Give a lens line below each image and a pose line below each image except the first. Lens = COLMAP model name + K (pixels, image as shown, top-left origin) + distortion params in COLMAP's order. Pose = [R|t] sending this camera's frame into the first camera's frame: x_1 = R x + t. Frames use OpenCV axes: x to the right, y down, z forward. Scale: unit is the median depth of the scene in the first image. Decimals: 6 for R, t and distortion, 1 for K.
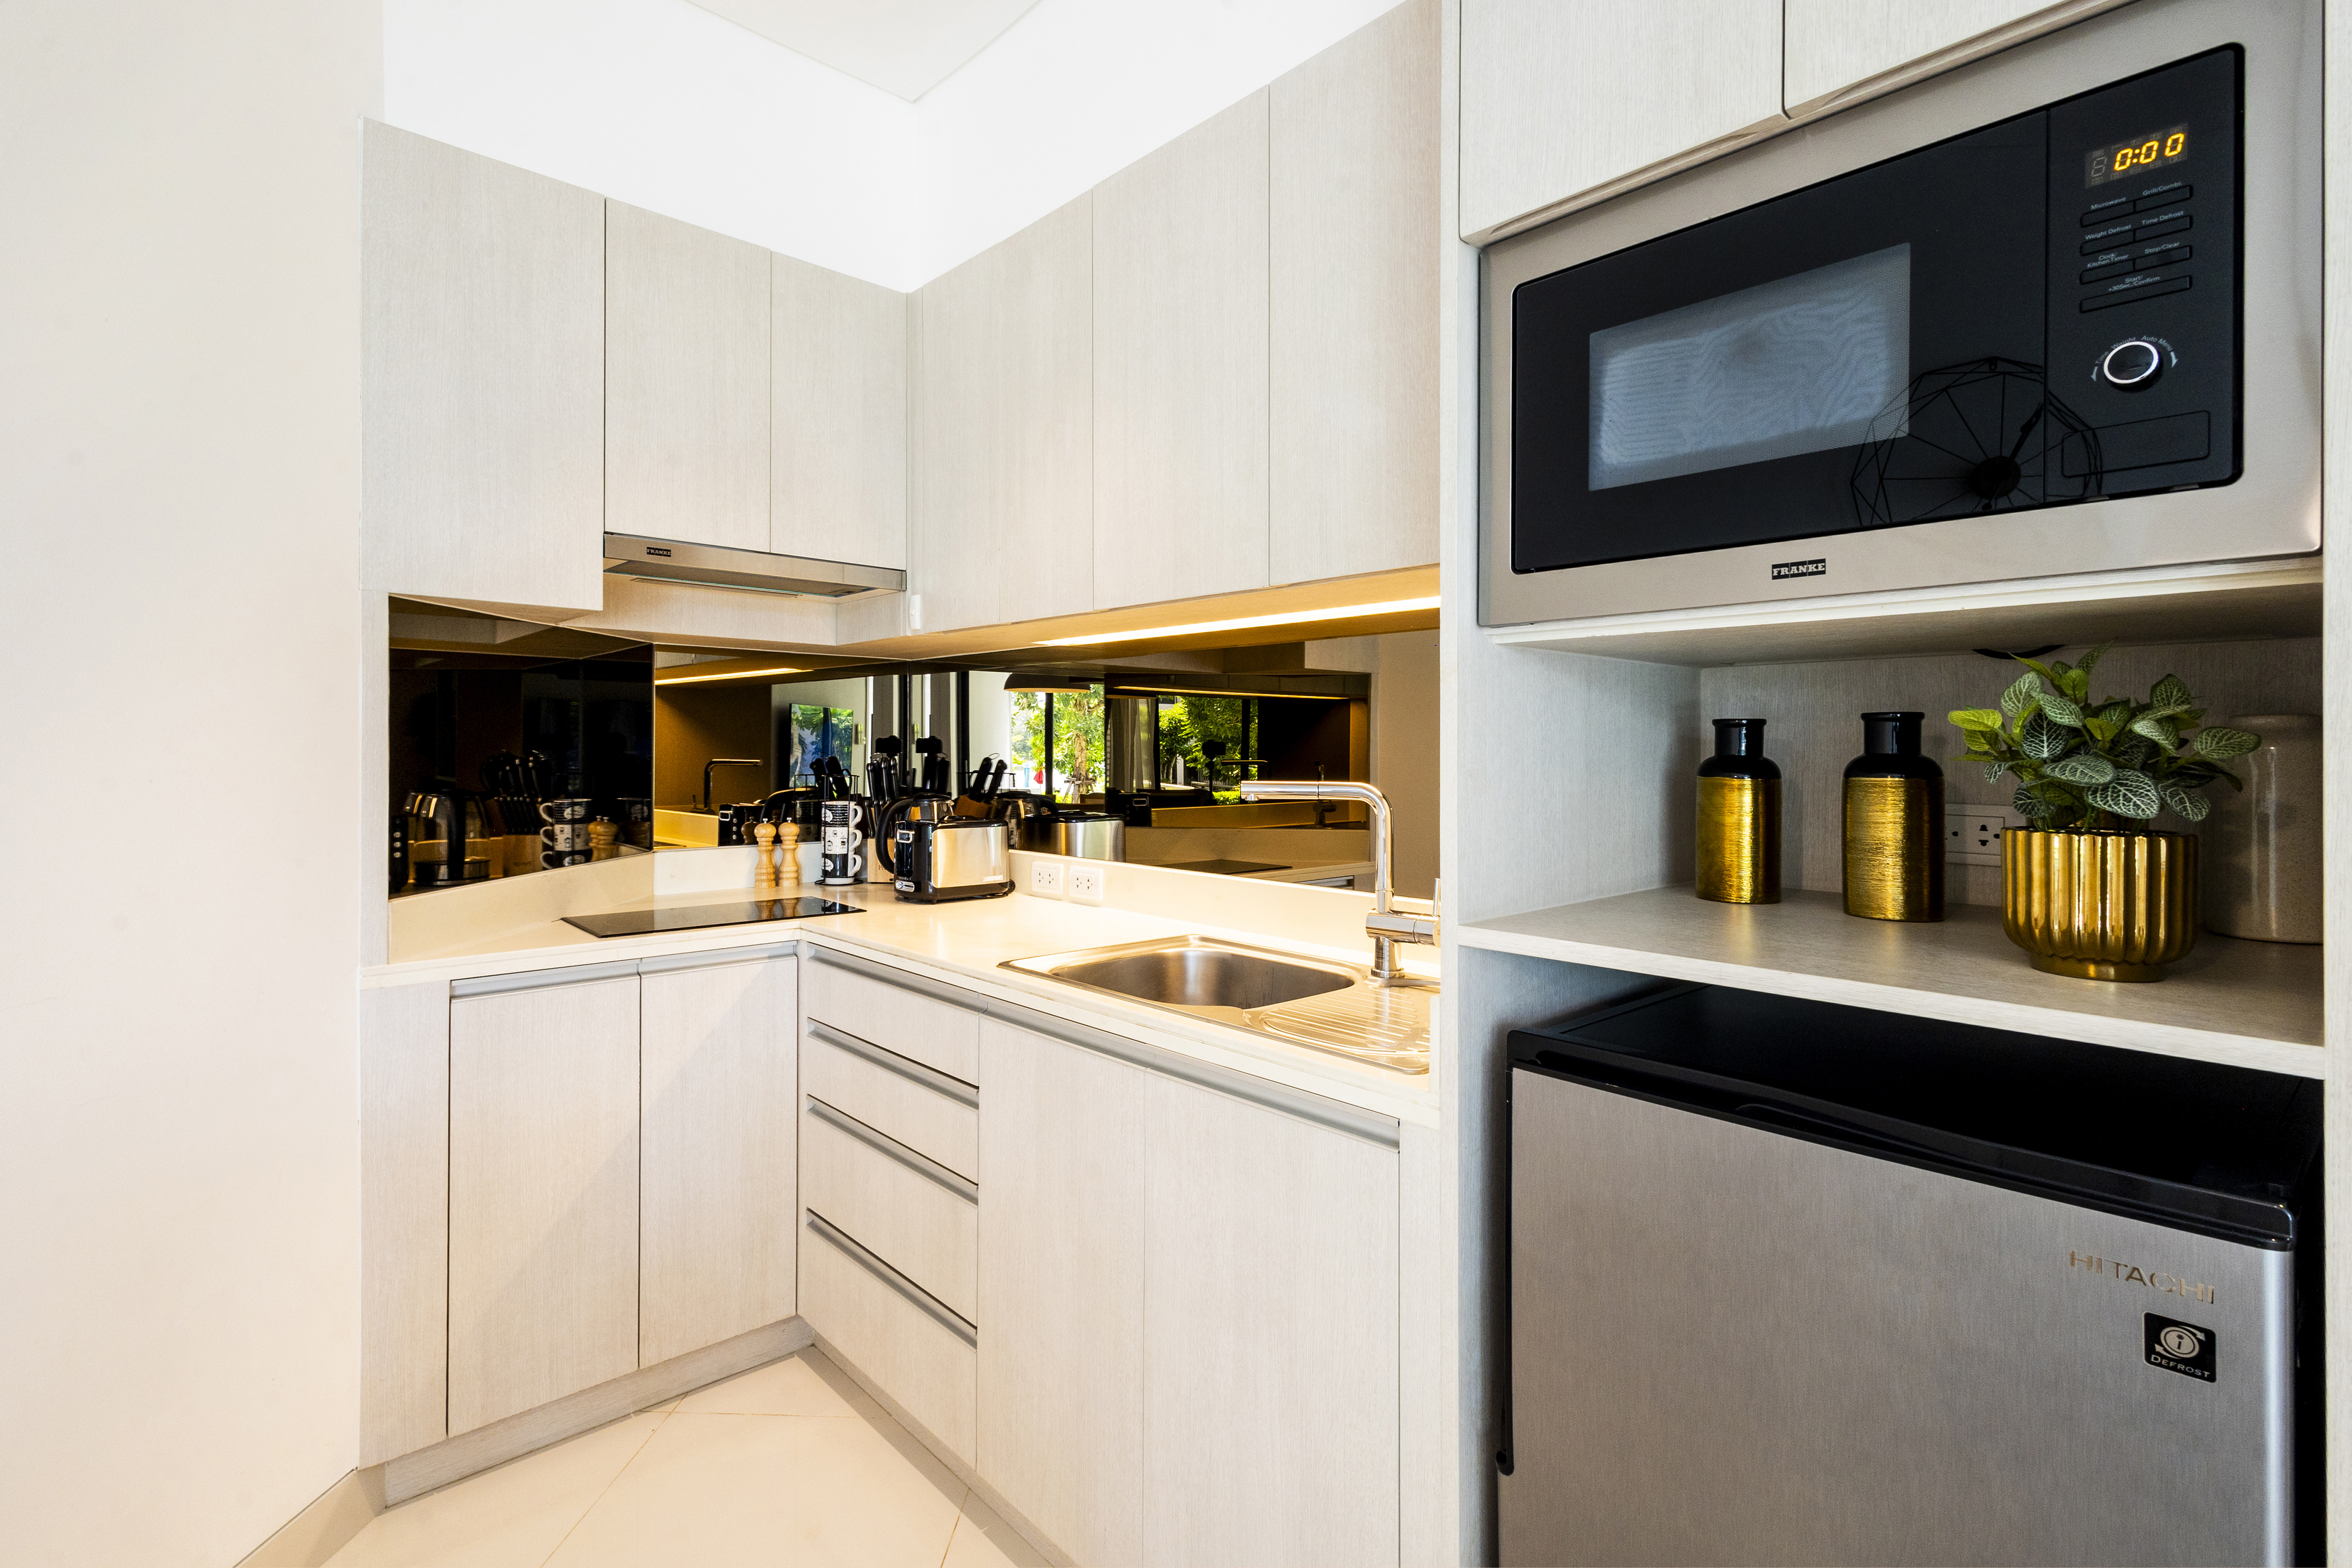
lens RADIAL K [[1188.1, 0, 1255.9], [0, 1188.1, 760.8], [0, 0, 1]] dist [0.013055, -0.002318]
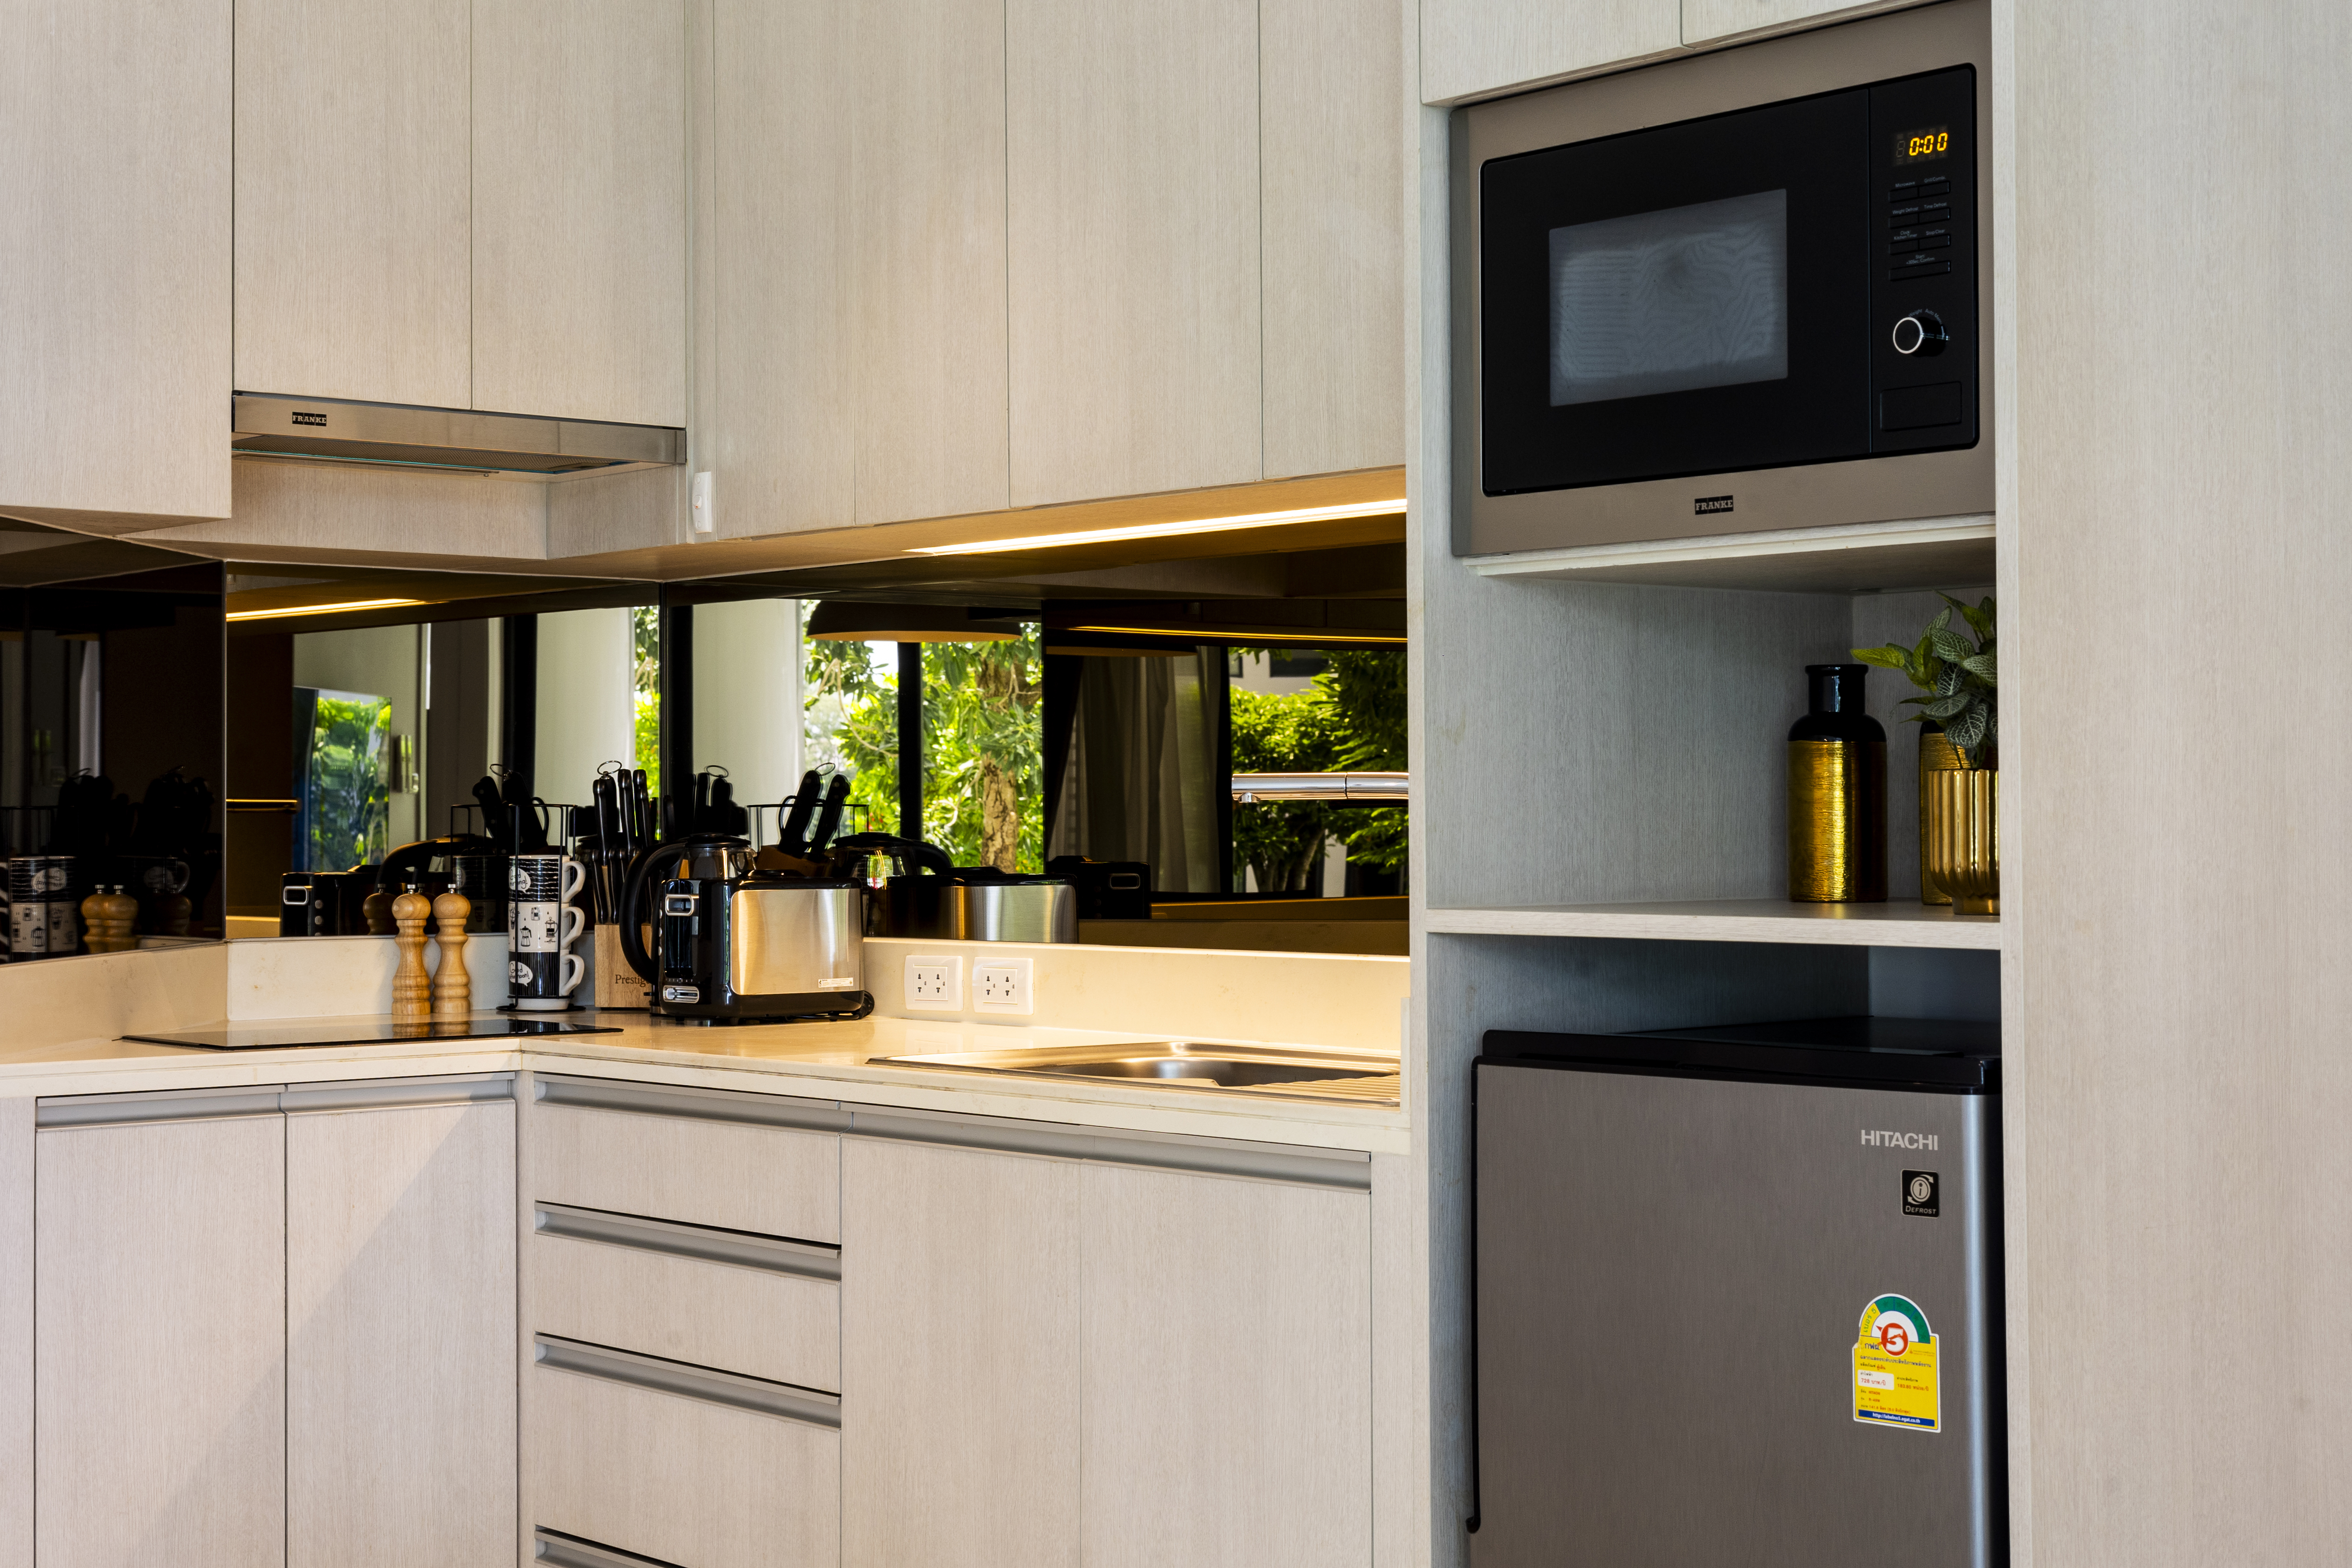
lens RADIAL K [[3903.0, 0, 1181.2], [0, 3903.0, 797.1], [0, 0, 1]] dist [0.017571, 0.000000]
pose [[0.994596, -0.009451, -0.103386, 0.178153], [0.007873, 0.999846, -0.015660, 0.062612], [0.103518, 0.014761, 0.994518, -1.119389]]
